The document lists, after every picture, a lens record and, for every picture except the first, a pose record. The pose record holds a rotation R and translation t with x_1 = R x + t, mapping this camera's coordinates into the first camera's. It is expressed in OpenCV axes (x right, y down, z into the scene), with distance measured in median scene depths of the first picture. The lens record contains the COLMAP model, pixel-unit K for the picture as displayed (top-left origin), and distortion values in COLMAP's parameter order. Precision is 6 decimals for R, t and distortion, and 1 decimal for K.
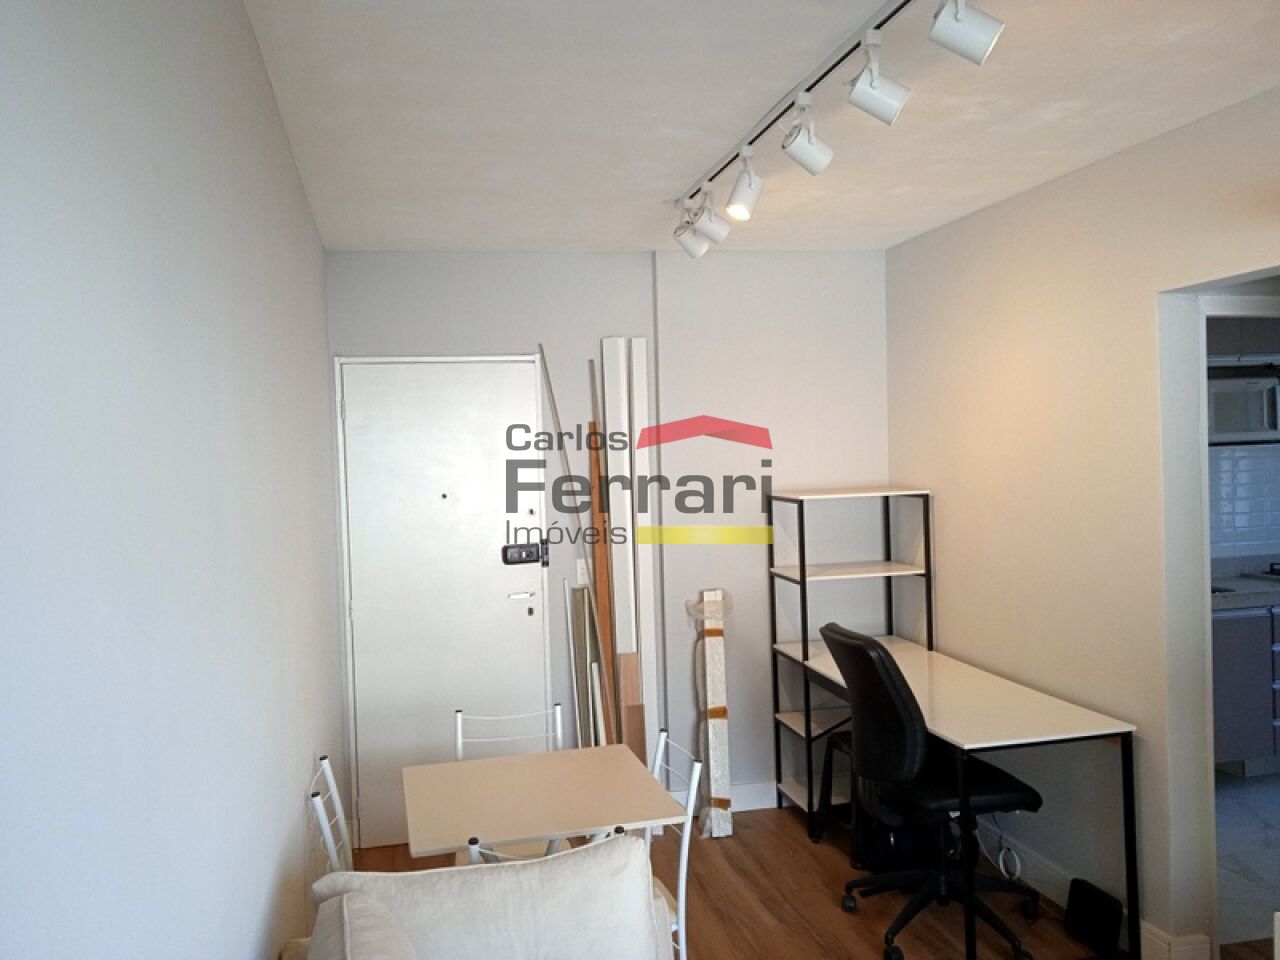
lens RADIAL K [[1051.8, 0, 639.1], [0, 1051.8, 481.7], [0, 0, 1]] dist [0.005338, 0.003587]
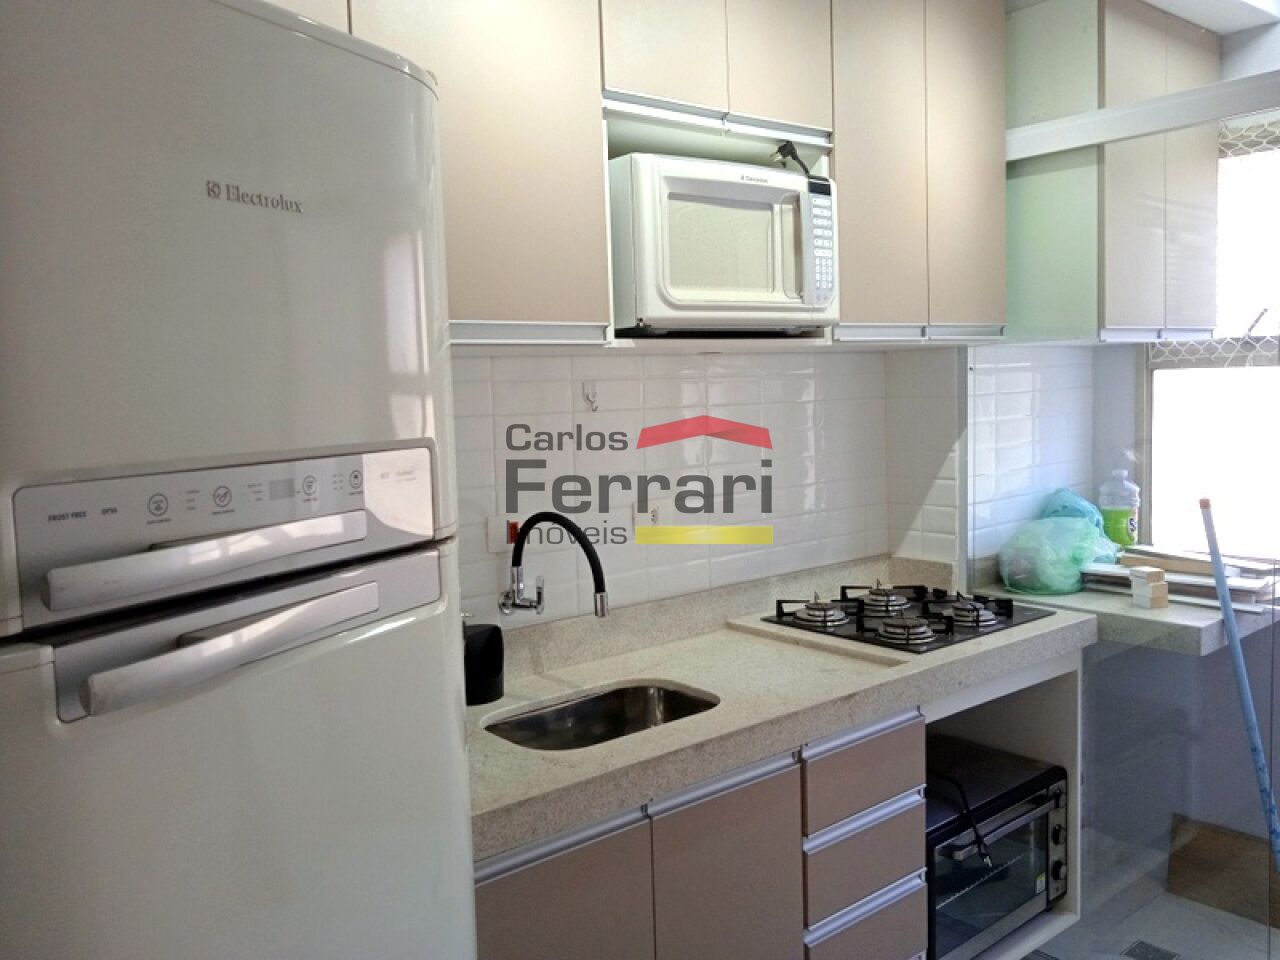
lens RADIAL K [[1051.8, 0, 639.6], [0, 1051.8, 477.9], [0, 0, 1]] dist [0.005338, 0.003587]
pose [[0.889140, -0.039706, 0.455909, 0.342803], [0.013372, 0.998058, 0.060845, -0.005989], [-0.457439, -0.048004, 0.887944, 0.632201]]
